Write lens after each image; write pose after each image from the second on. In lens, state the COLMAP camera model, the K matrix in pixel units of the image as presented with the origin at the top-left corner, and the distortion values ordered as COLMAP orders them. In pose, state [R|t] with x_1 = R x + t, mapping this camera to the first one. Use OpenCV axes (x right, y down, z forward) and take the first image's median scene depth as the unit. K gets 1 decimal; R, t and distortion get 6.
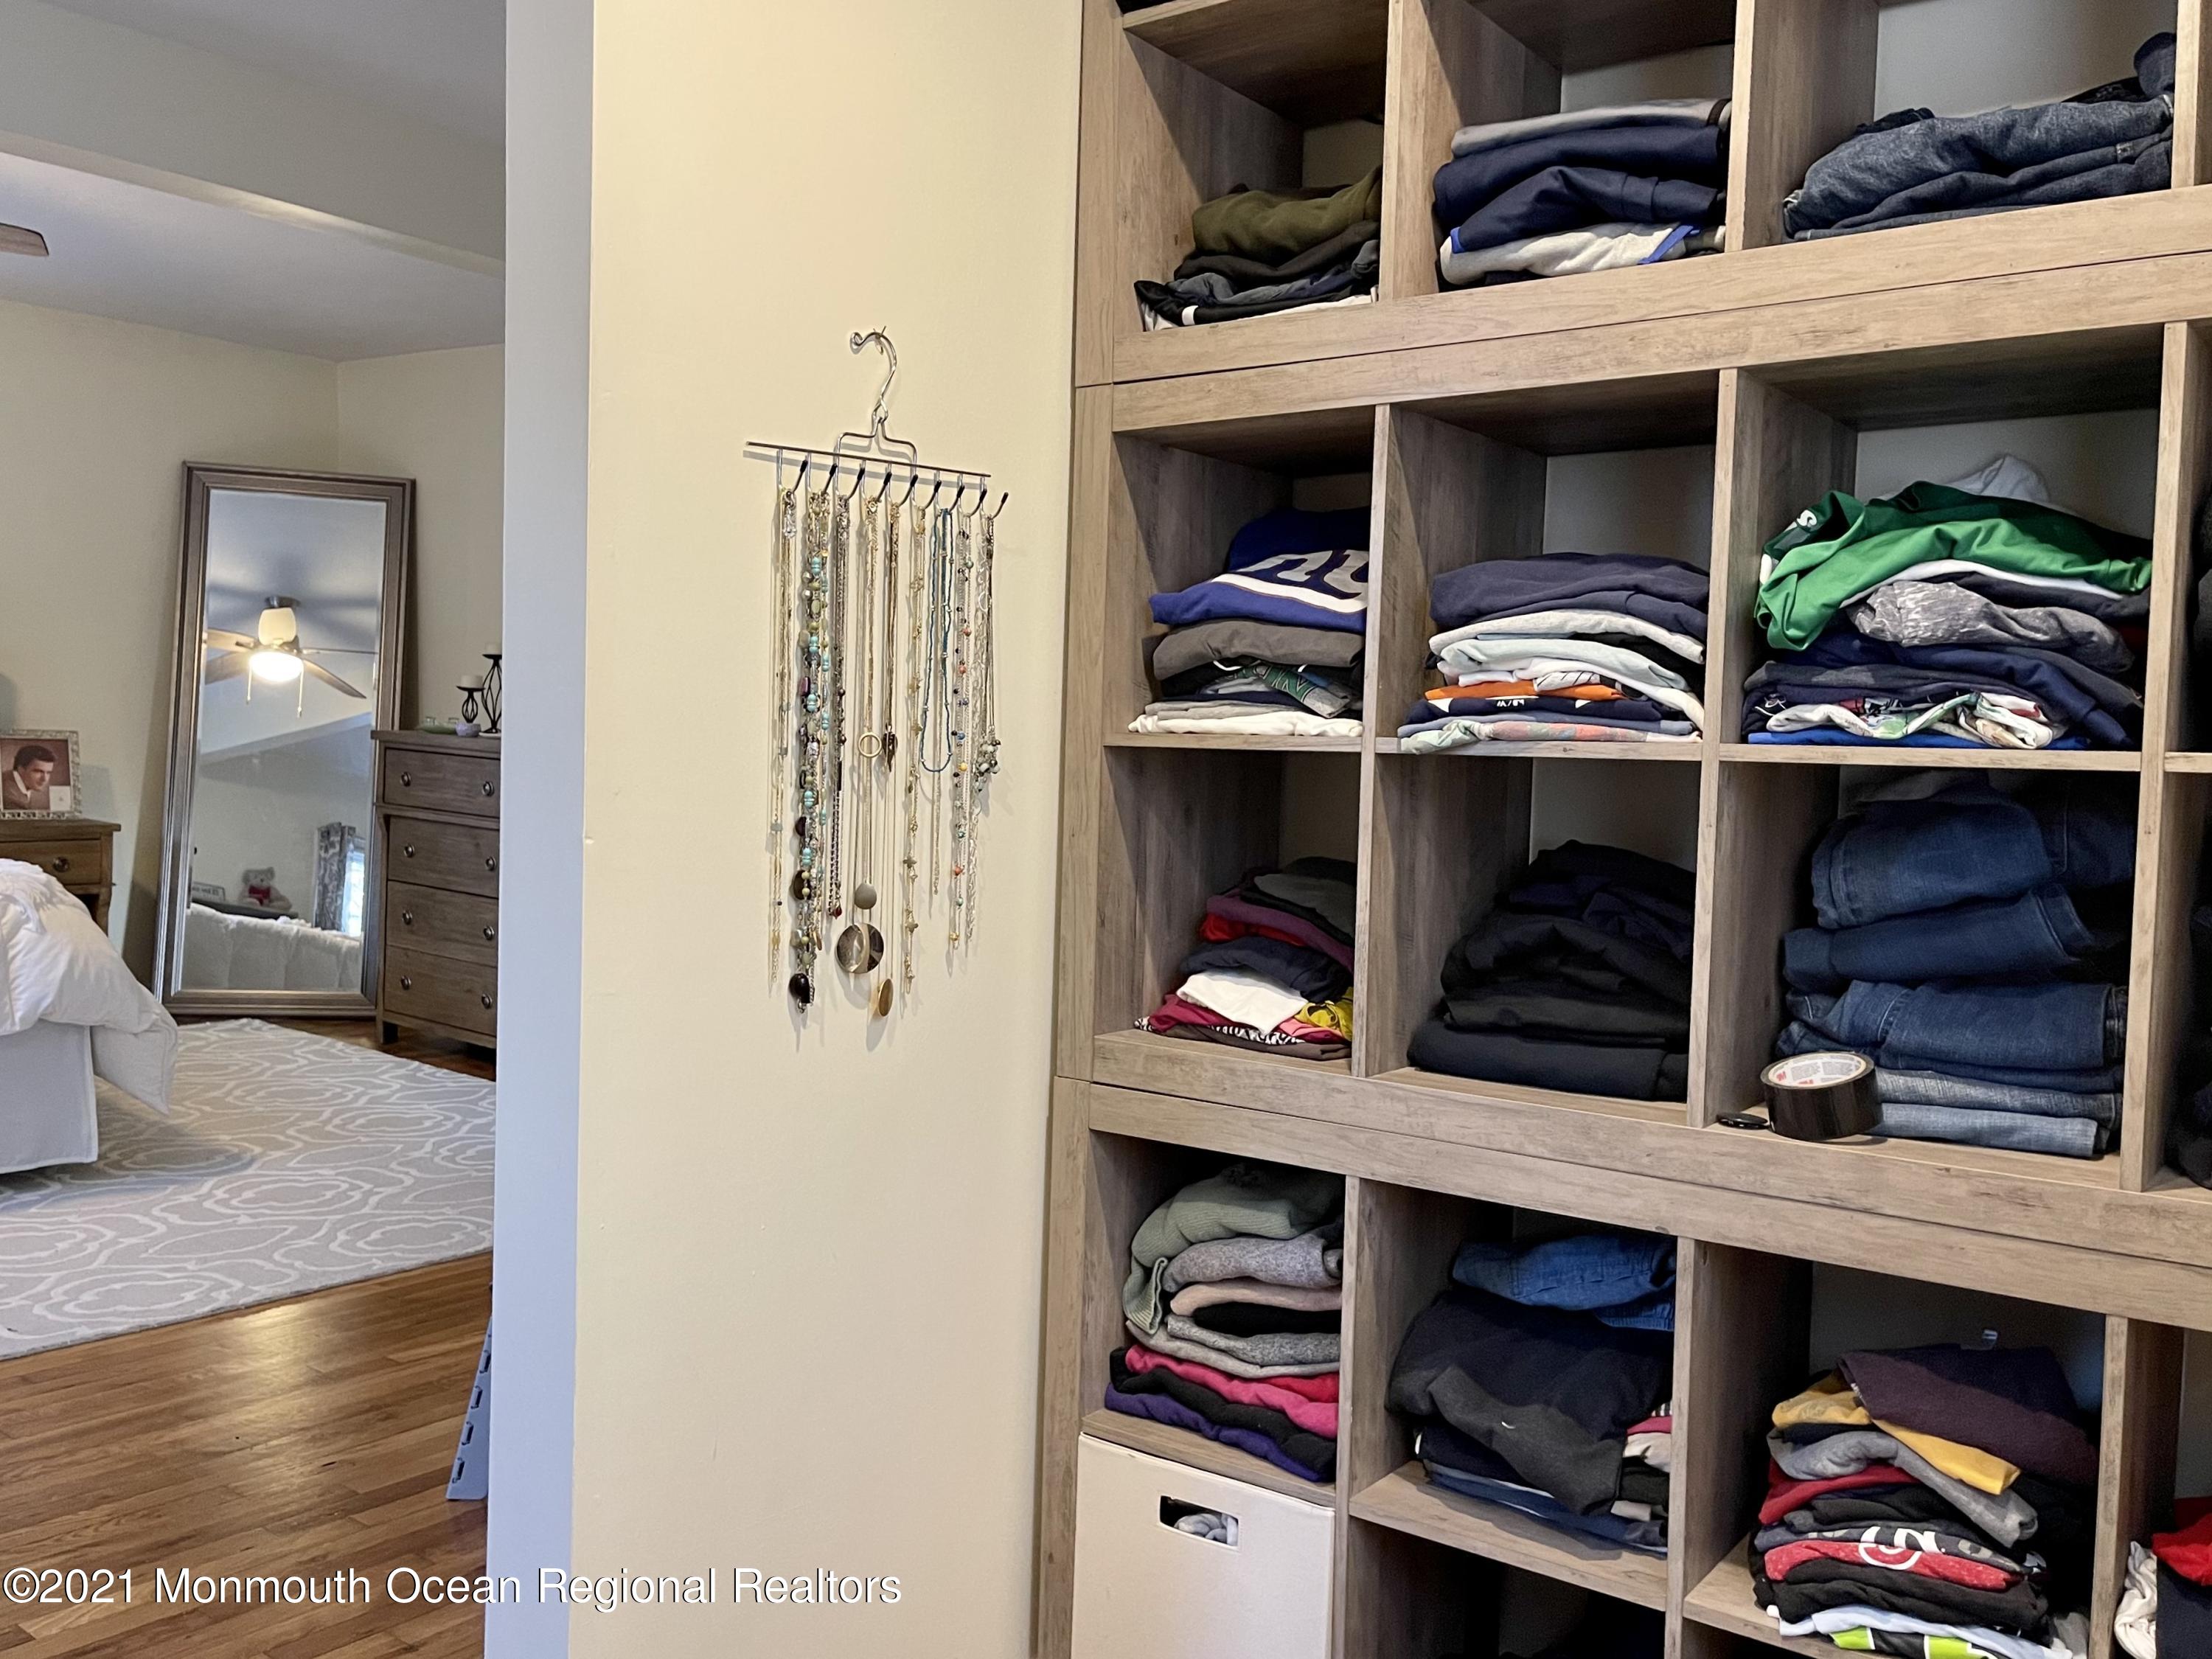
lens RADIAL K [[1815.1, 0, 1100.8], [0, 1815.1, 852.8], [0, 0, 1]] dist [0.066495, -0.086762]
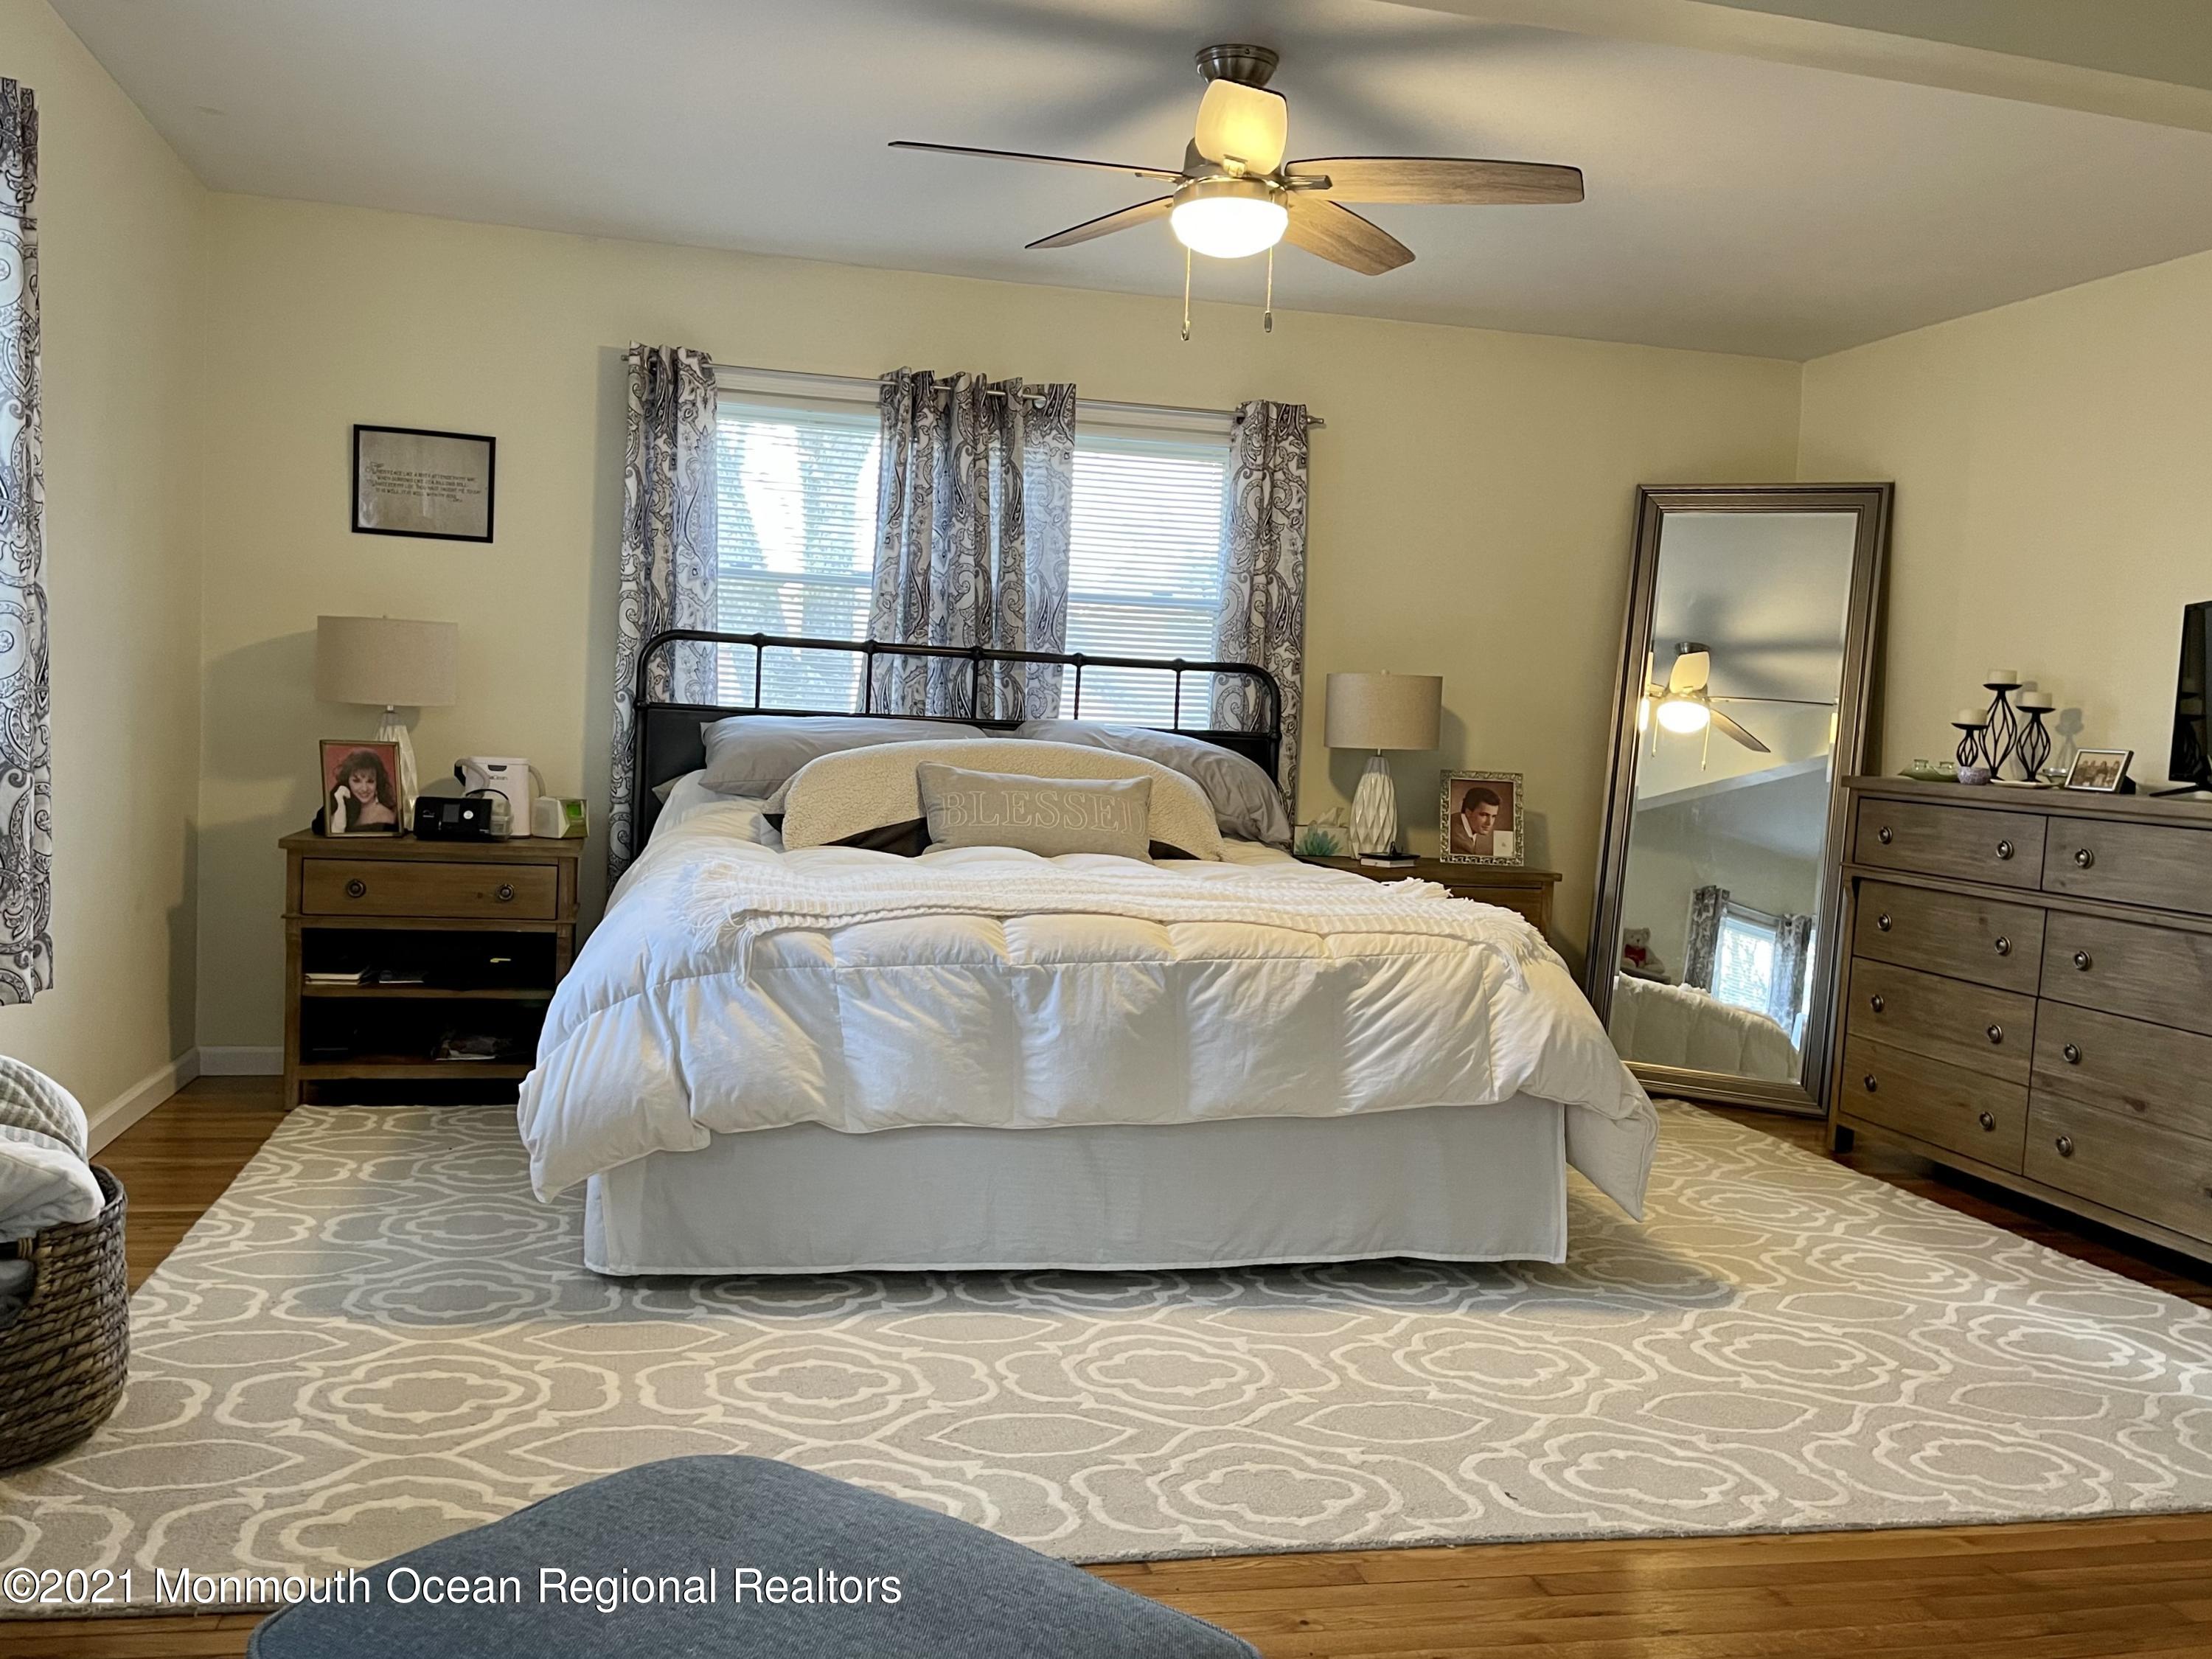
lens RADIAL K [[1815.1, 0, 1110.8], [0, 1815.1, 839.8], [0, 0, 1]] dist [0.066495, -0.086762]
pose [[0.775875, 0.036291, -0.629842, -0.173375], [-0.065256, 0.997606, -0.022905, 0.004647], [0.627503, 0.058873, 0.776386, 0.188975]]
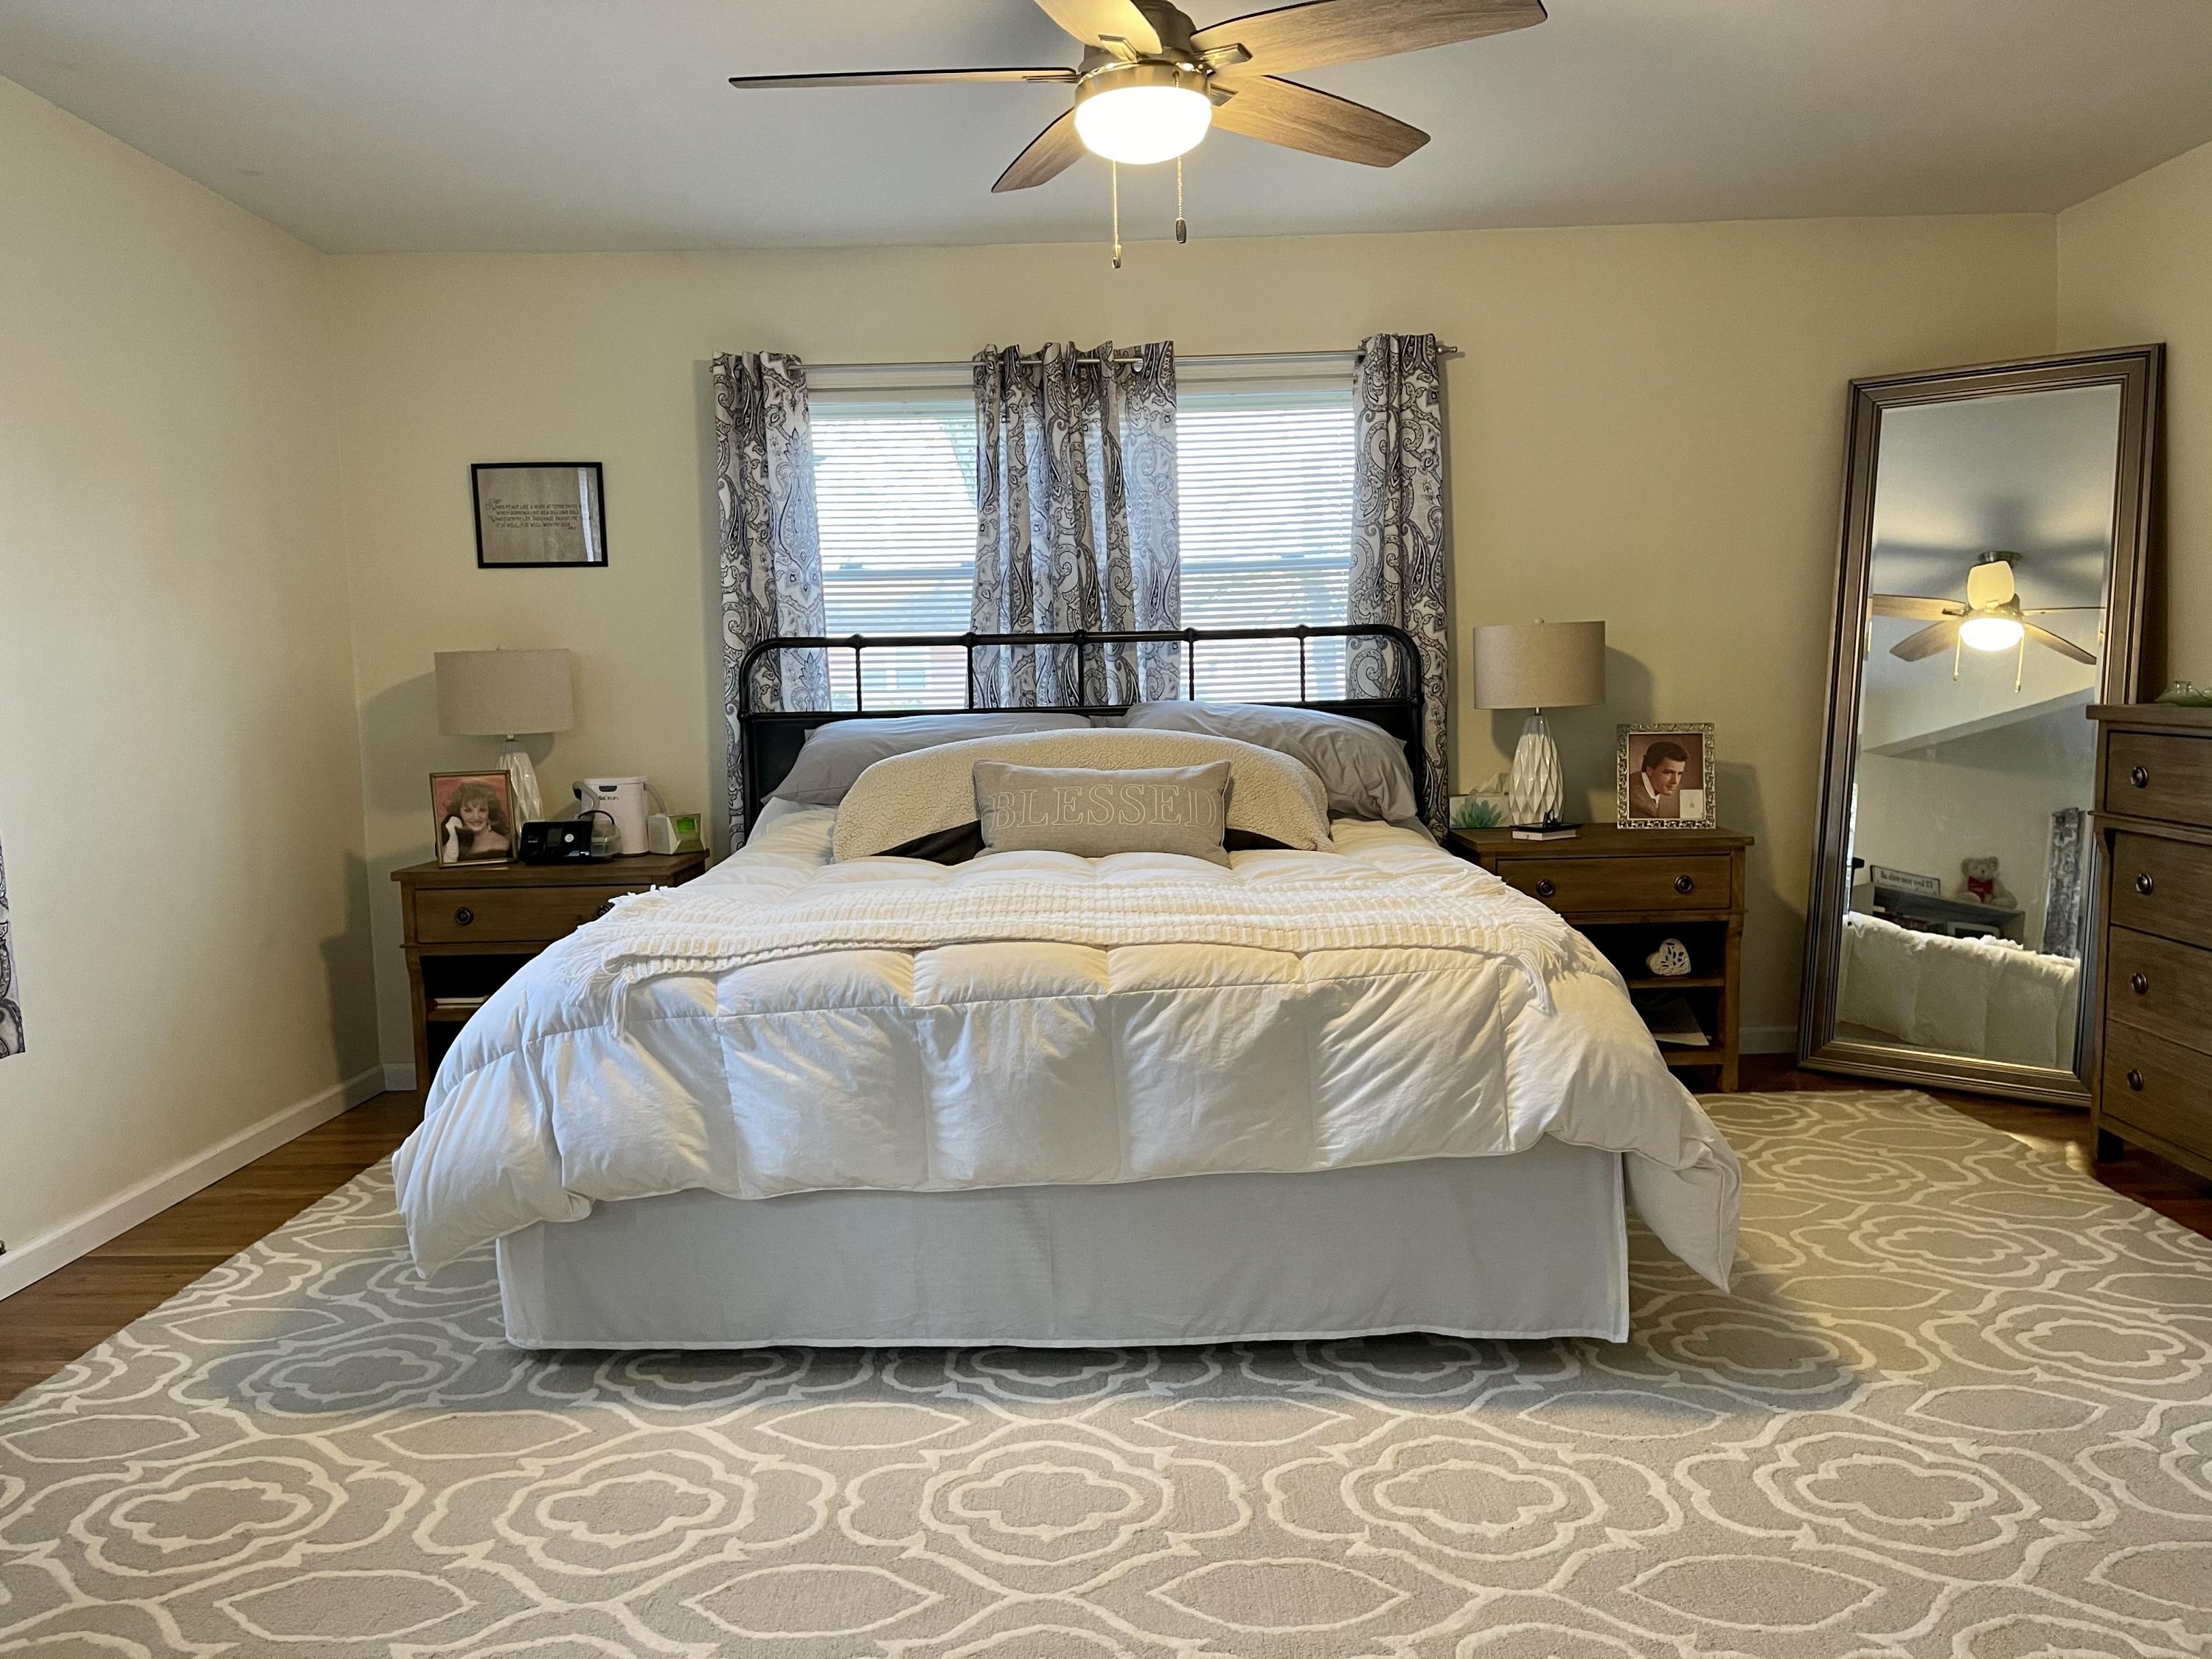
lens RADIAL K [[1667.6, 0, 1110.2], [0, 1667.6, 831.8], [0, 0, 1]] dist [0.064740, -0.083980]
pose [[0.602468, 0.016265, -0.797978, -0.151511], [-0.013784, 0.999855, 0.009973, -0.027838], [0.798024, 0.004991, 0.602605, 0.436607]]
